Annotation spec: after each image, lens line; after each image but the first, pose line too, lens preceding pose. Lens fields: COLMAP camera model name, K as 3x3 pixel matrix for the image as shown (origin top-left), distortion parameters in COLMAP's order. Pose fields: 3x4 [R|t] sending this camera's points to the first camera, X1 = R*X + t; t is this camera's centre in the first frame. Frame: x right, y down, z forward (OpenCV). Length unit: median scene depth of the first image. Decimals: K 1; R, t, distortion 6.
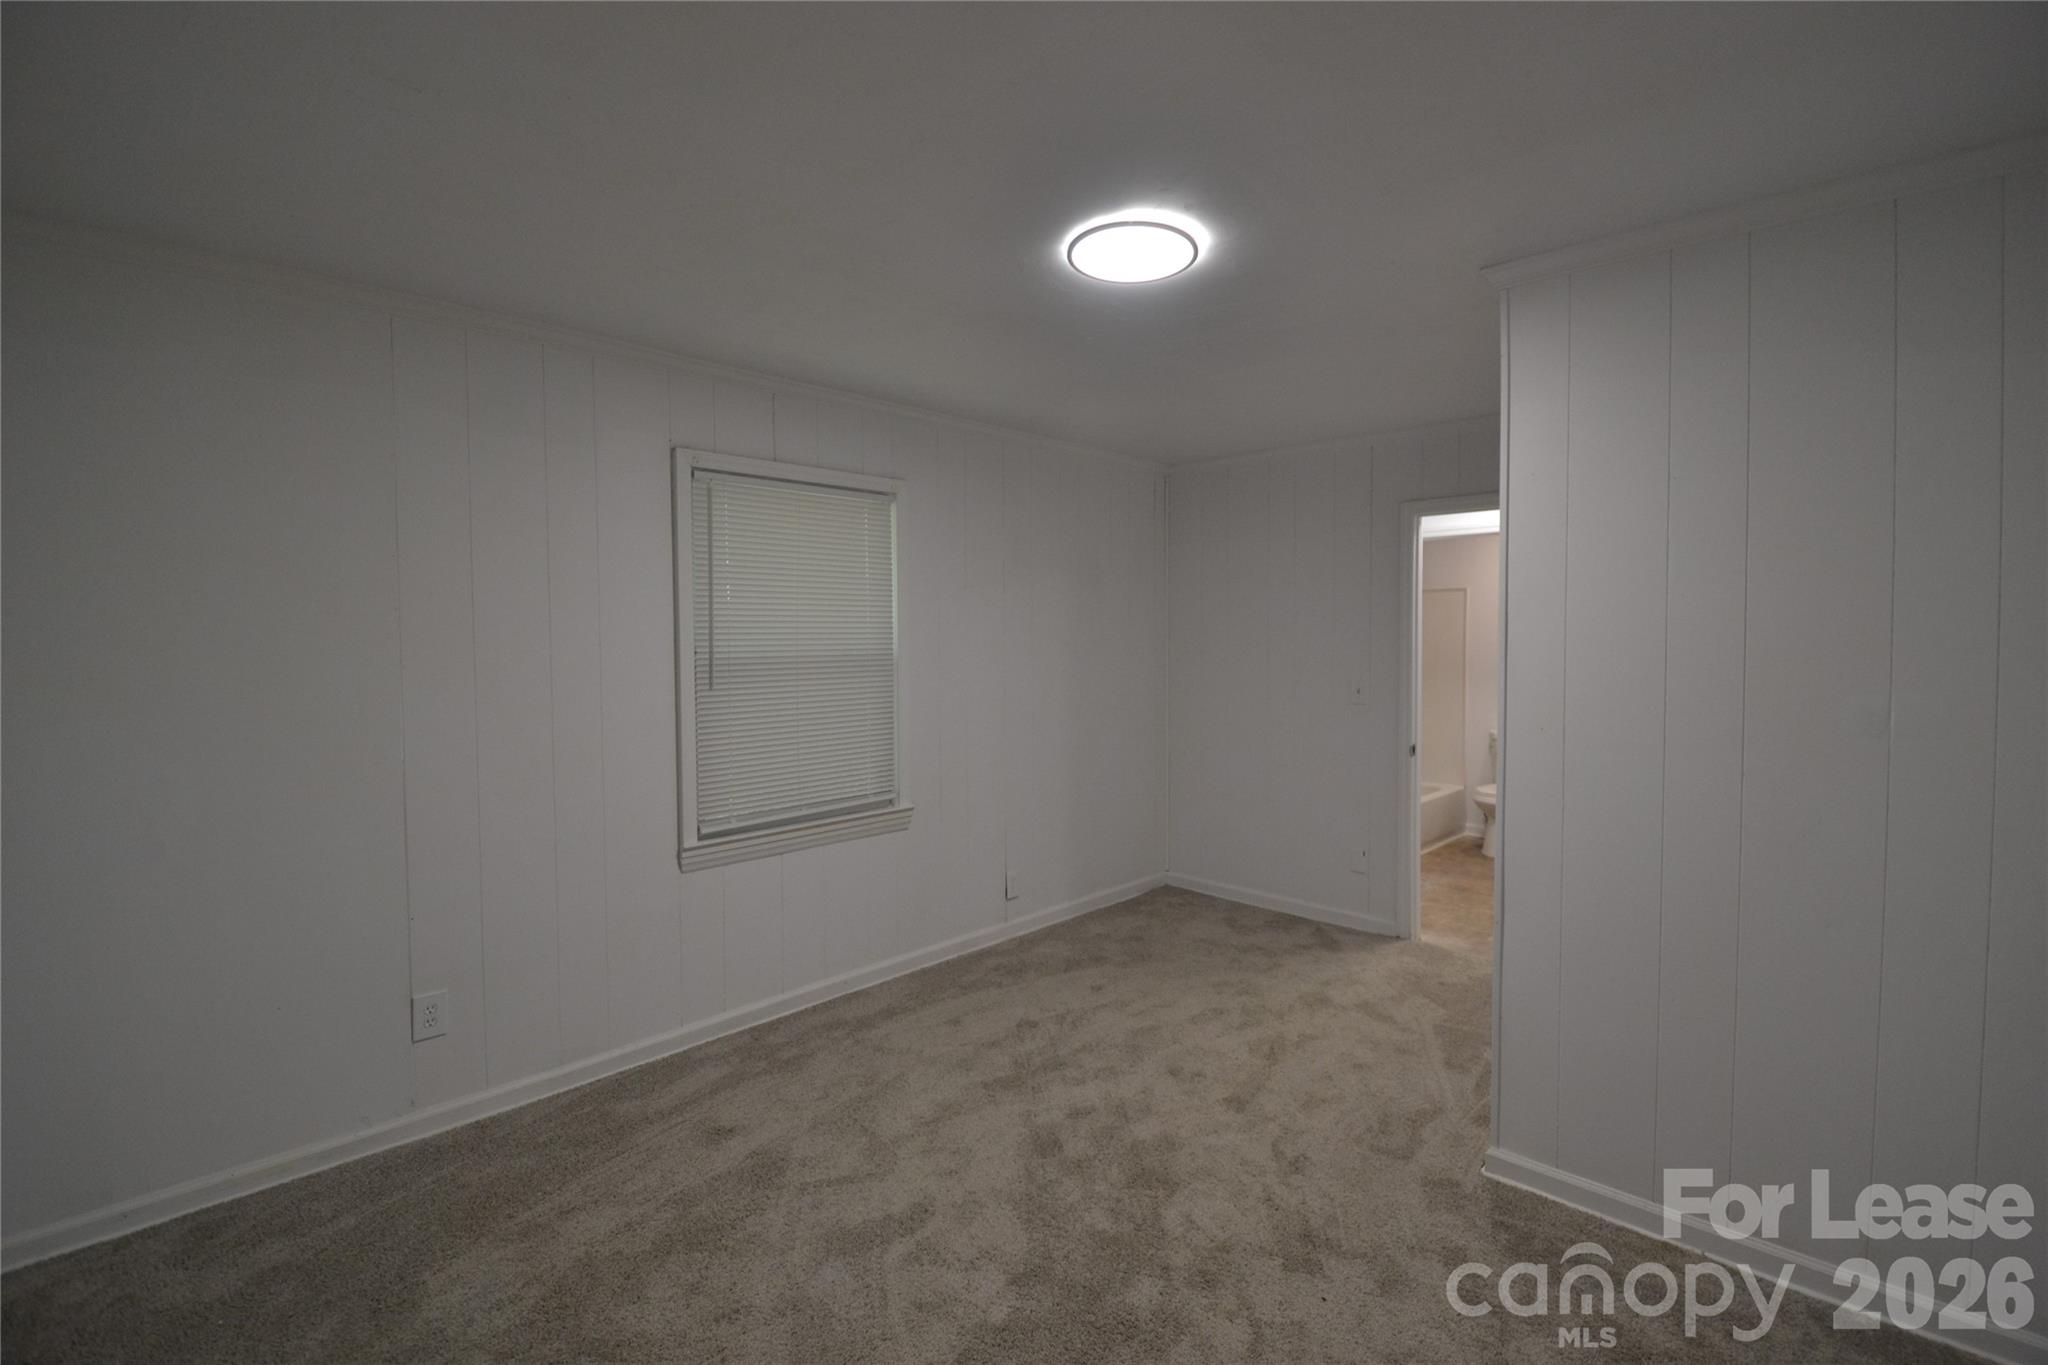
lens RADIAL K [[904.0, 0, 1027.0], [0, 904.0, 661.9], [0, 0, 1]] dist [0.022378, -0.024676]
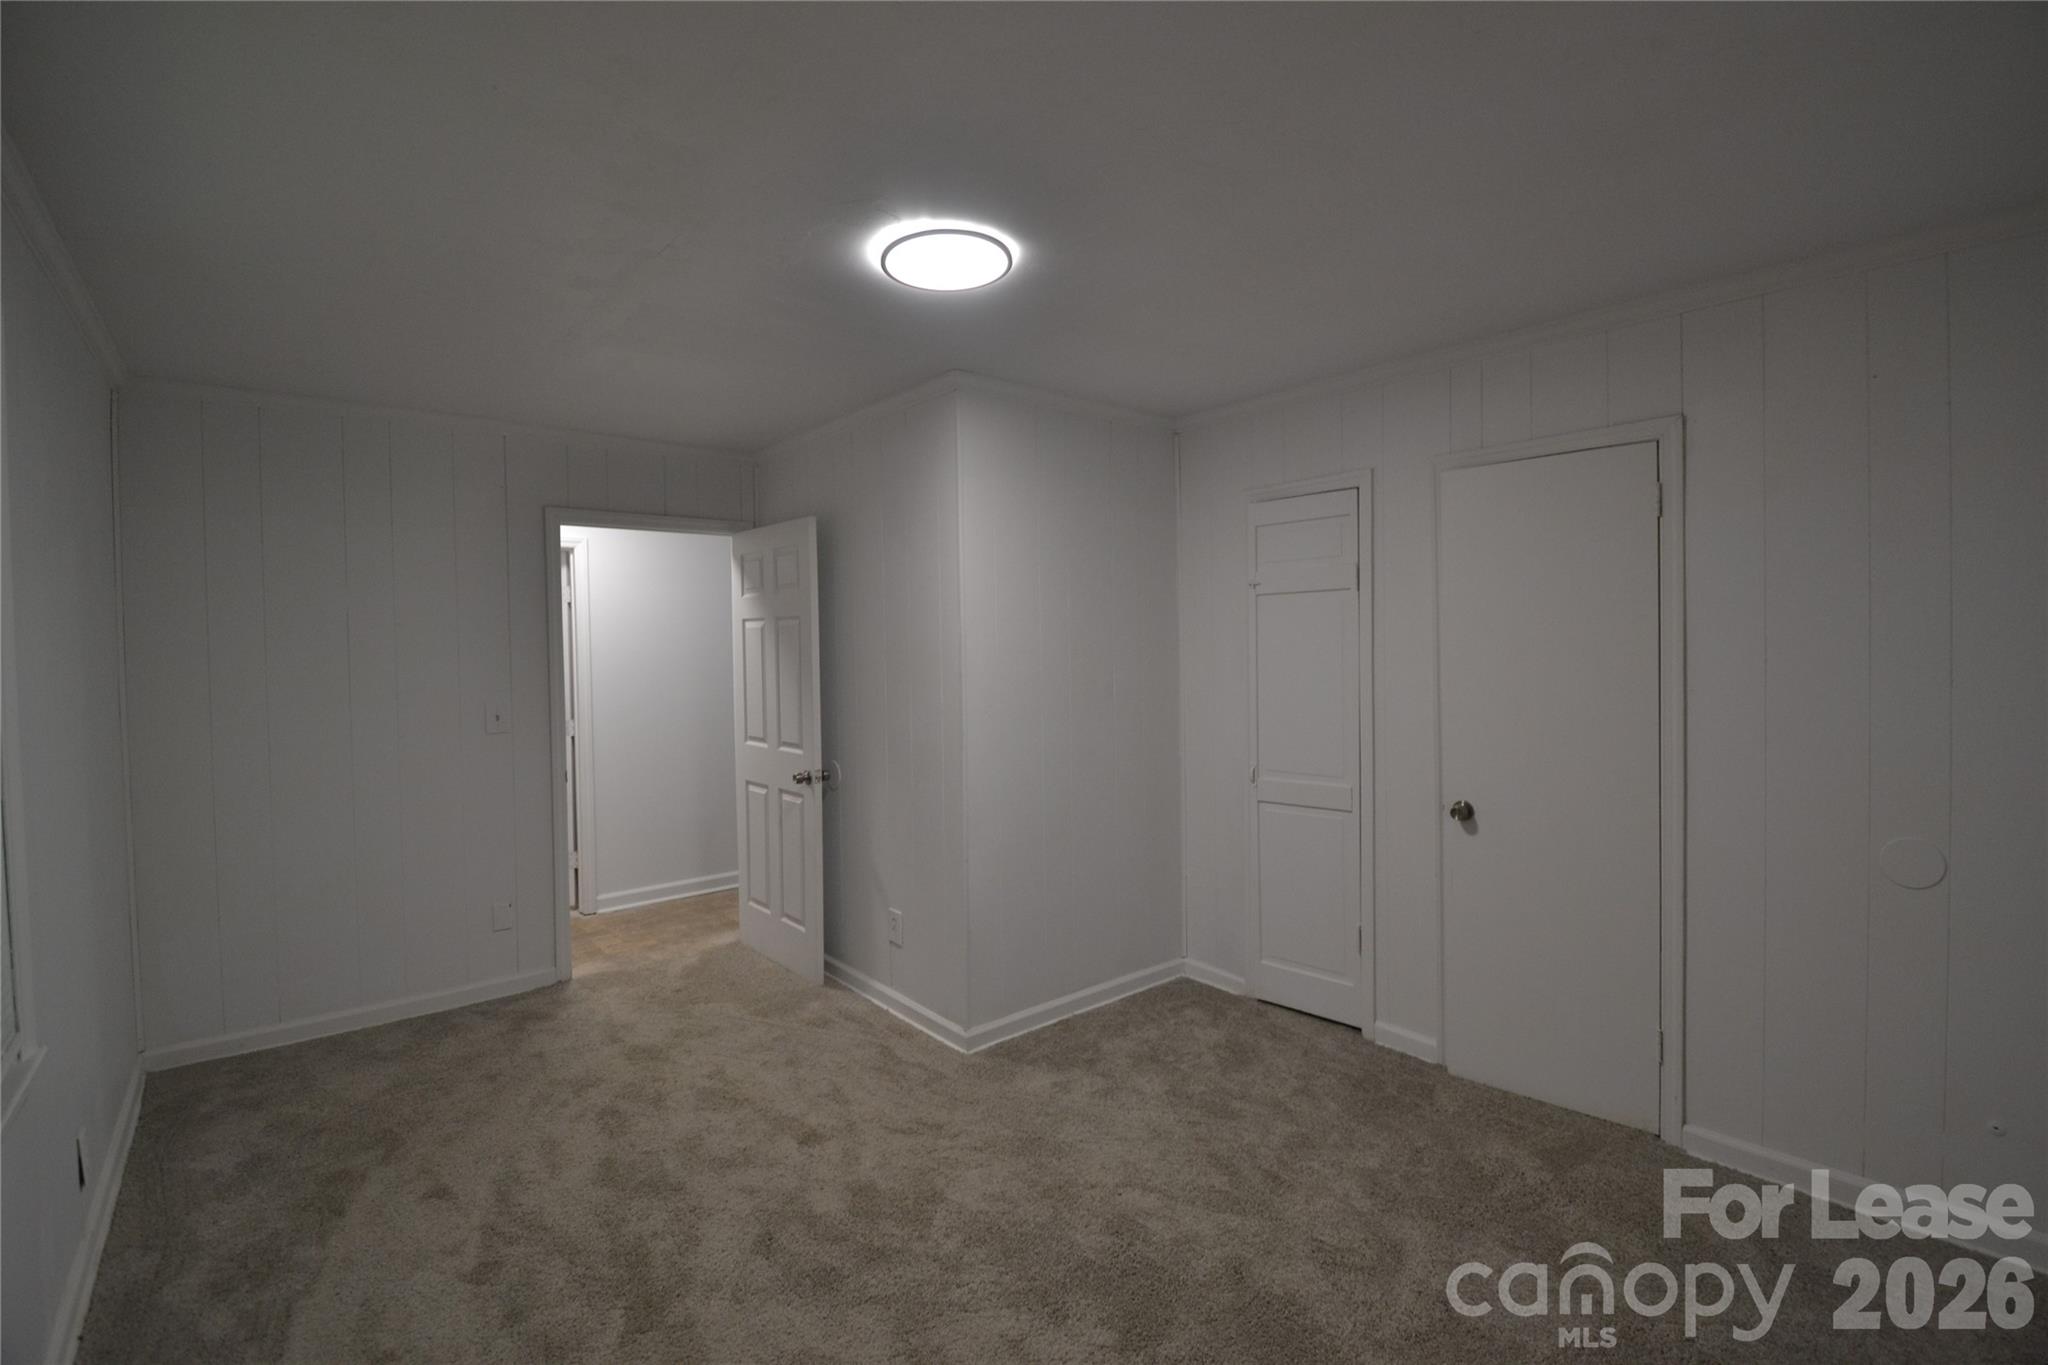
lens RADIAL K [[904.0, 0, 1027.0], [0, 904.0, 661.9], [0, 0, 1]] dist [0.022378, -0.024676]
pose [[0.114227, -0.024591, 0.993150, -0.538600], [0.040375, 0.998983, 0.020091, -0.024588], [-0.992634, 0.037803, 0.115104, 0.497519]]
